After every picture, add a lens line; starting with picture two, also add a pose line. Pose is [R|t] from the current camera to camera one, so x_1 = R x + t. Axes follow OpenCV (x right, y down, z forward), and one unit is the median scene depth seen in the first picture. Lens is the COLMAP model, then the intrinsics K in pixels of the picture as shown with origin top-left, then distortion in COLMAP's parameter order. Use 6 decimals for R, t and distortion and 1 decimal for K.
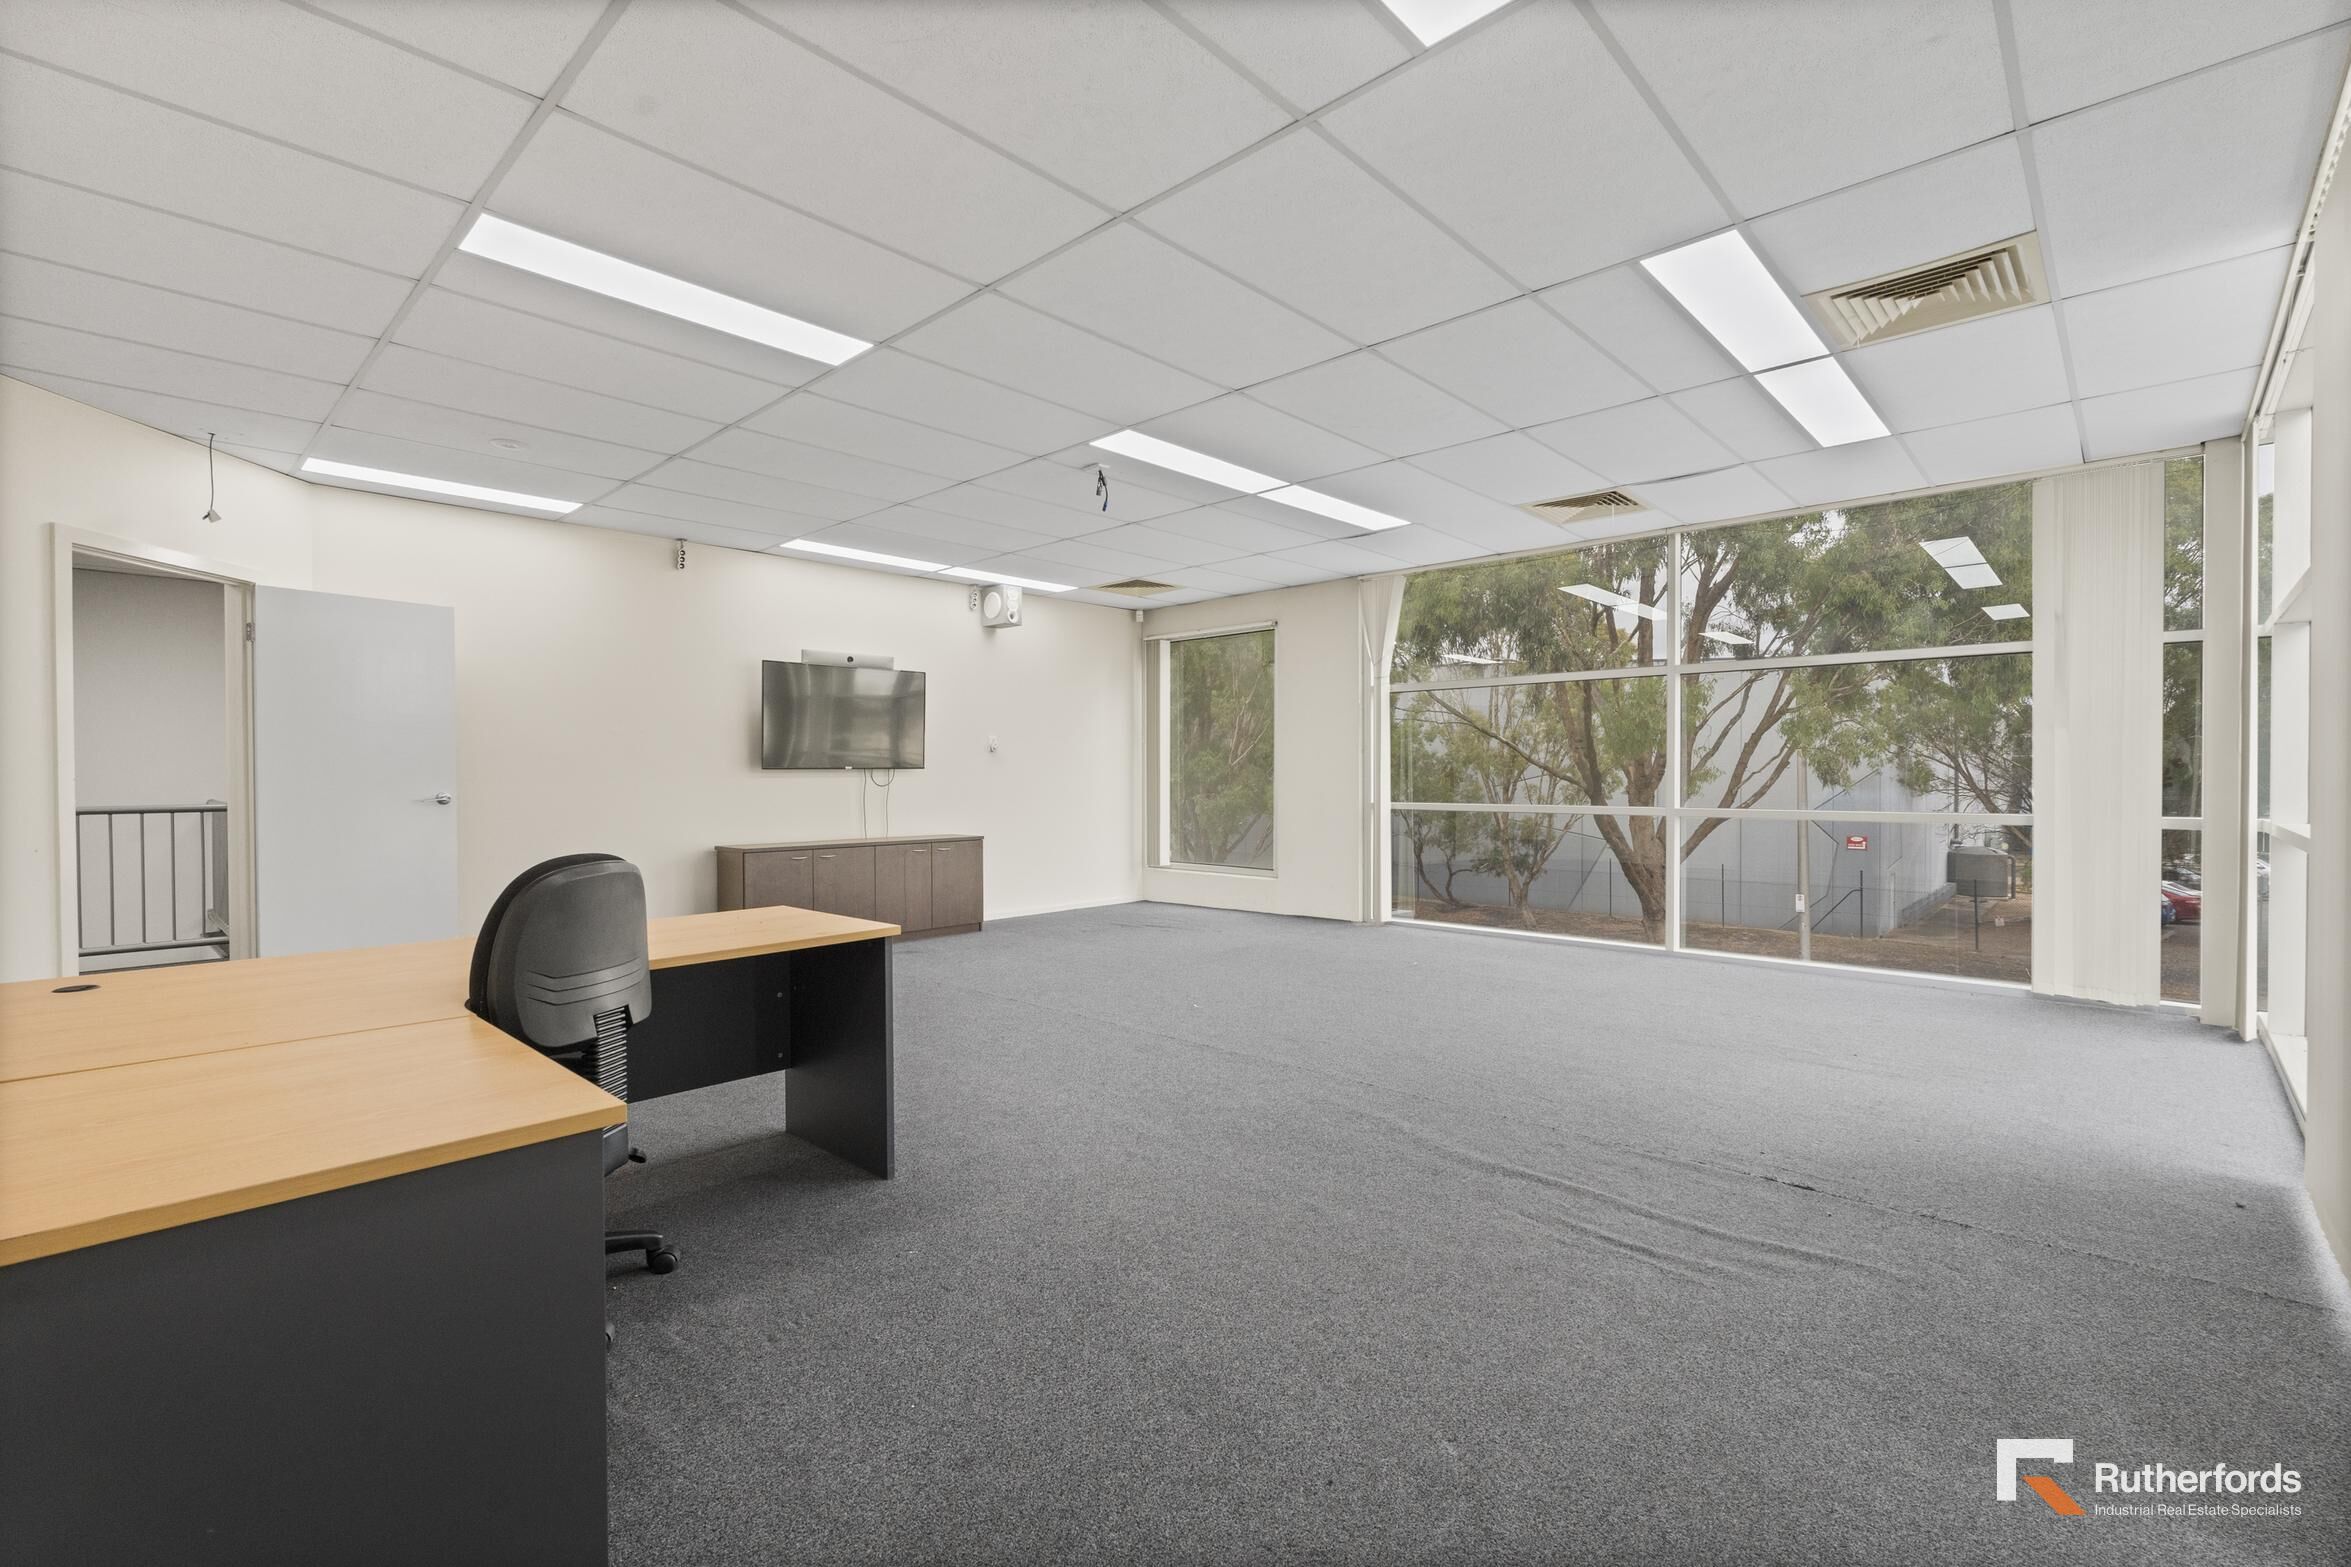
lens RADIAL K [[1041.9, 0, 1173.4], [0, 1041.9, 788.9], [0, 0, 1]] dist [-0.001346, -0.000539]
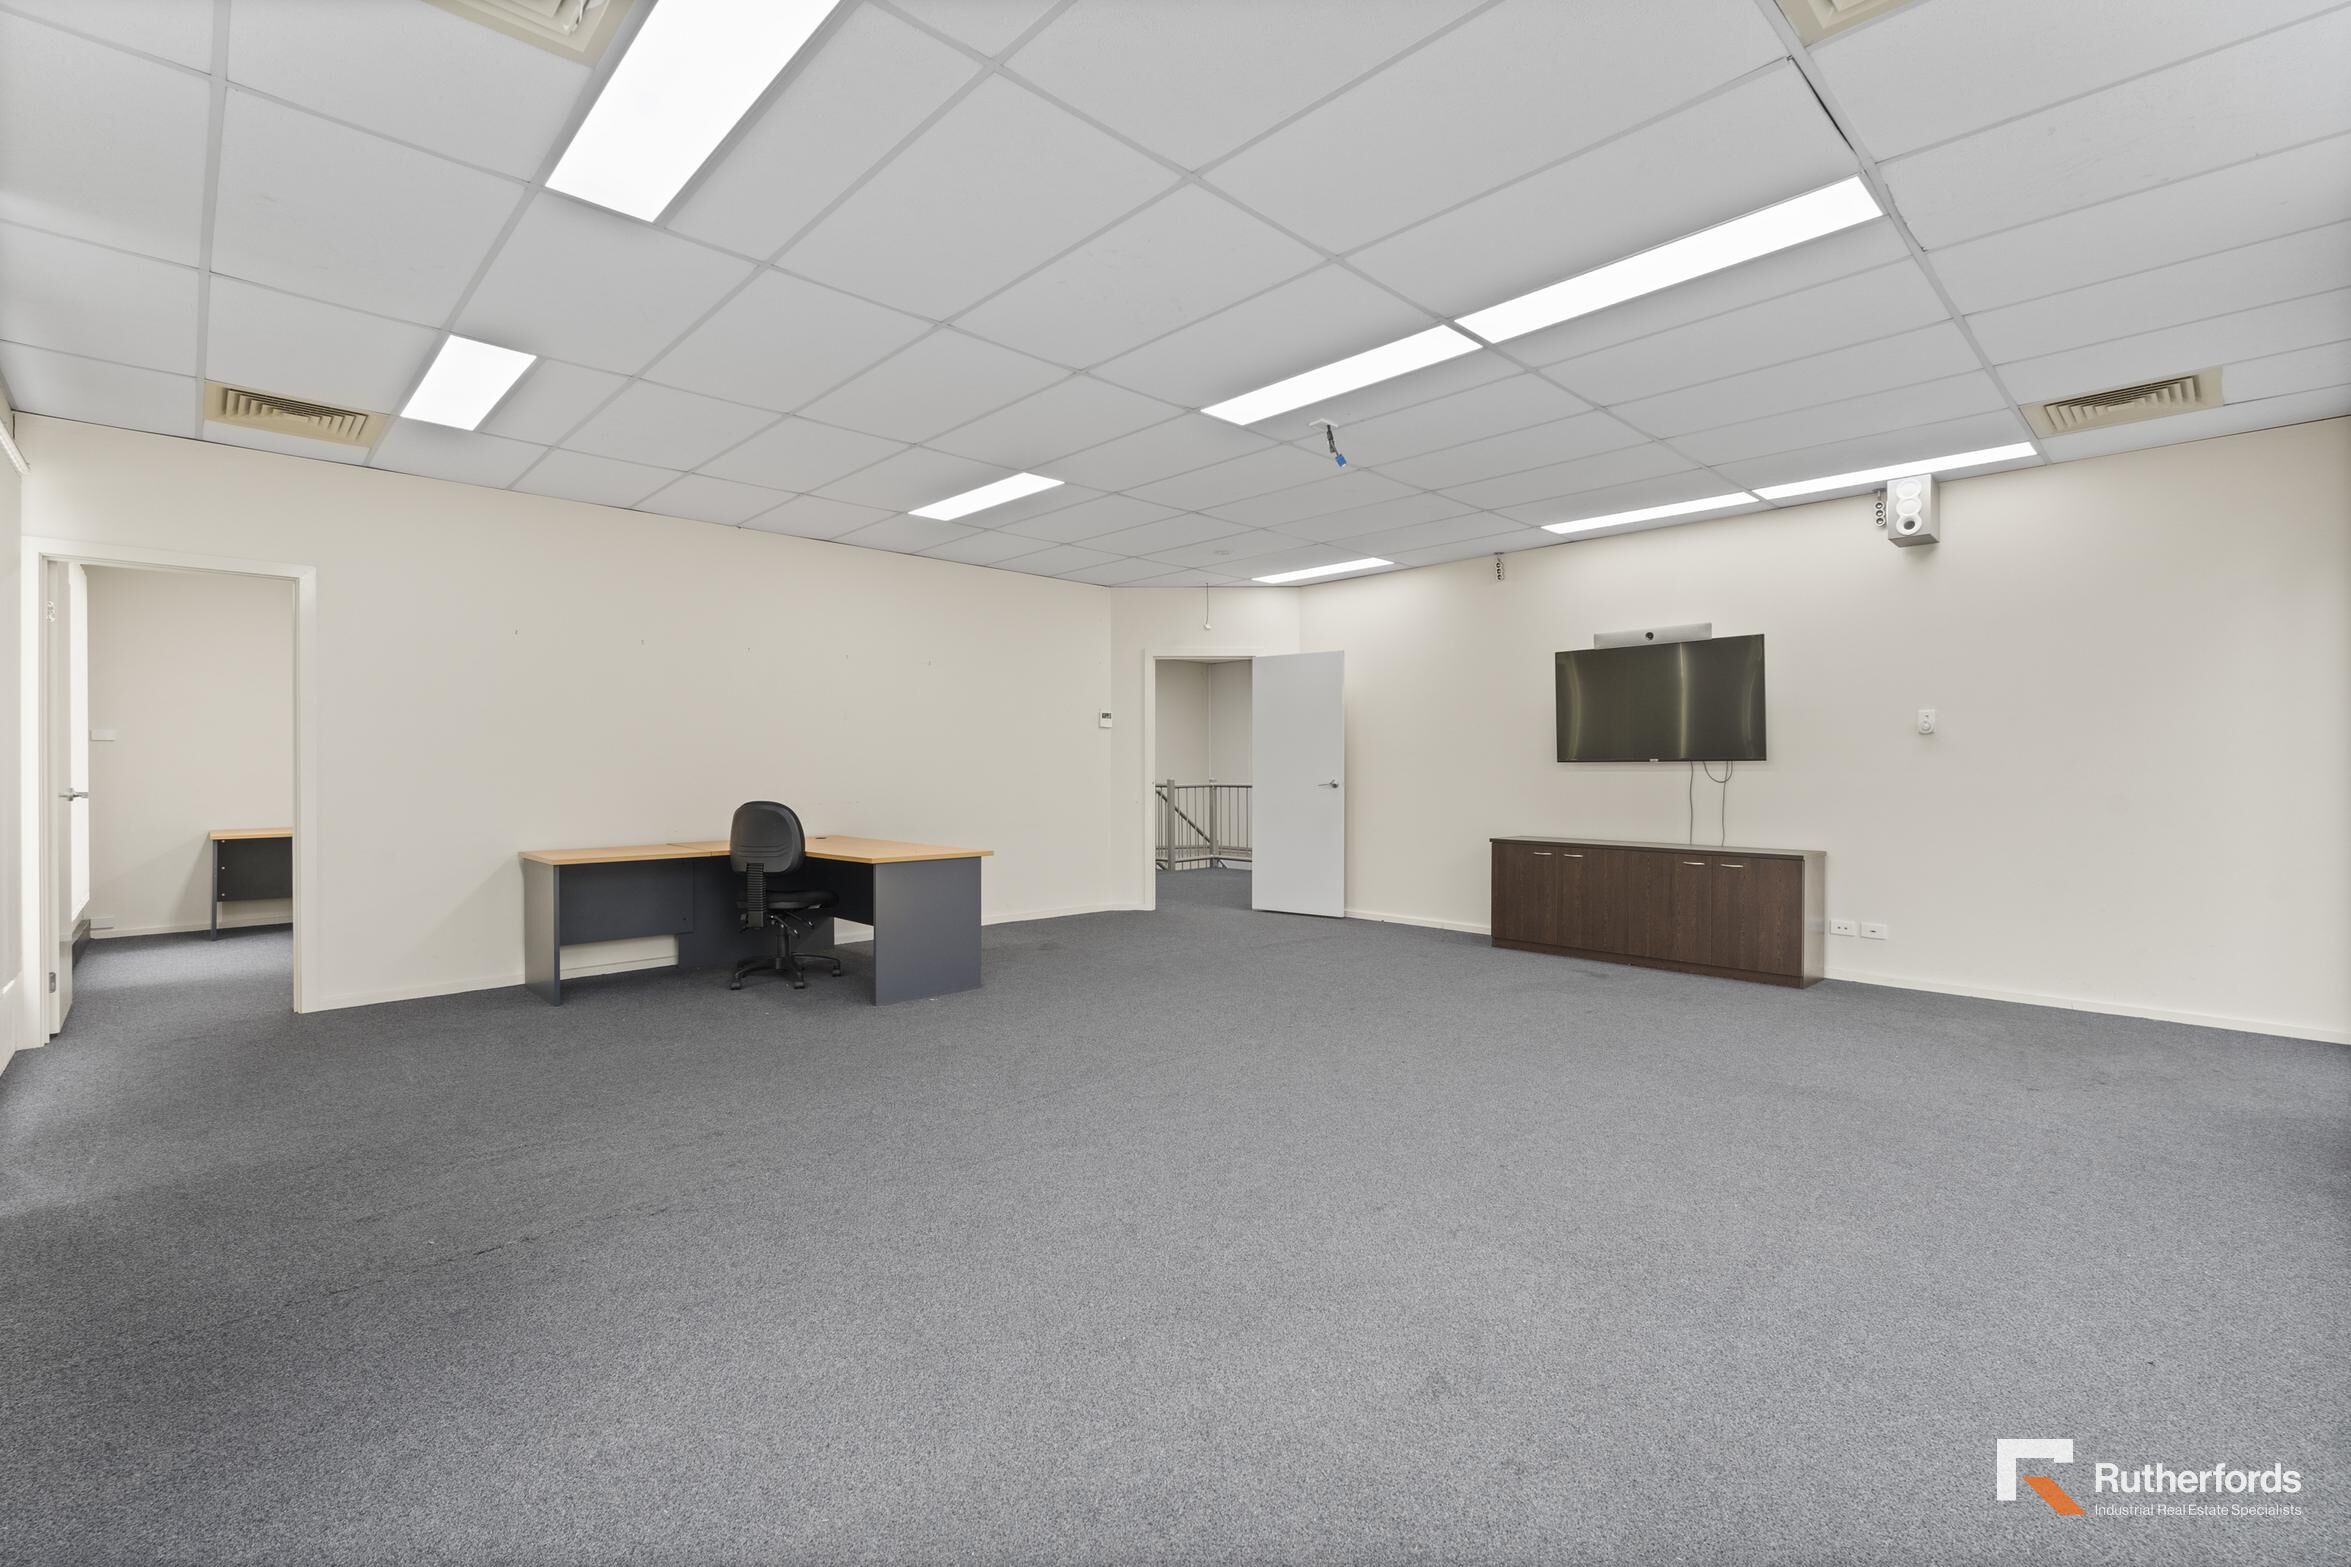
lens RADIAL K [[1041.9, 0, 1173.4], [0, 1041.9, 788.9], [0, 0, 1]] dist [-0.001346, -0.000539]
pose [[-0.059117, 0.023376, -0.997977, 0.820734], [-0.009961, 0.999662, 0.024006, -0.018875], [0.998201, 0.011360, -0.058865, 0.921946]]
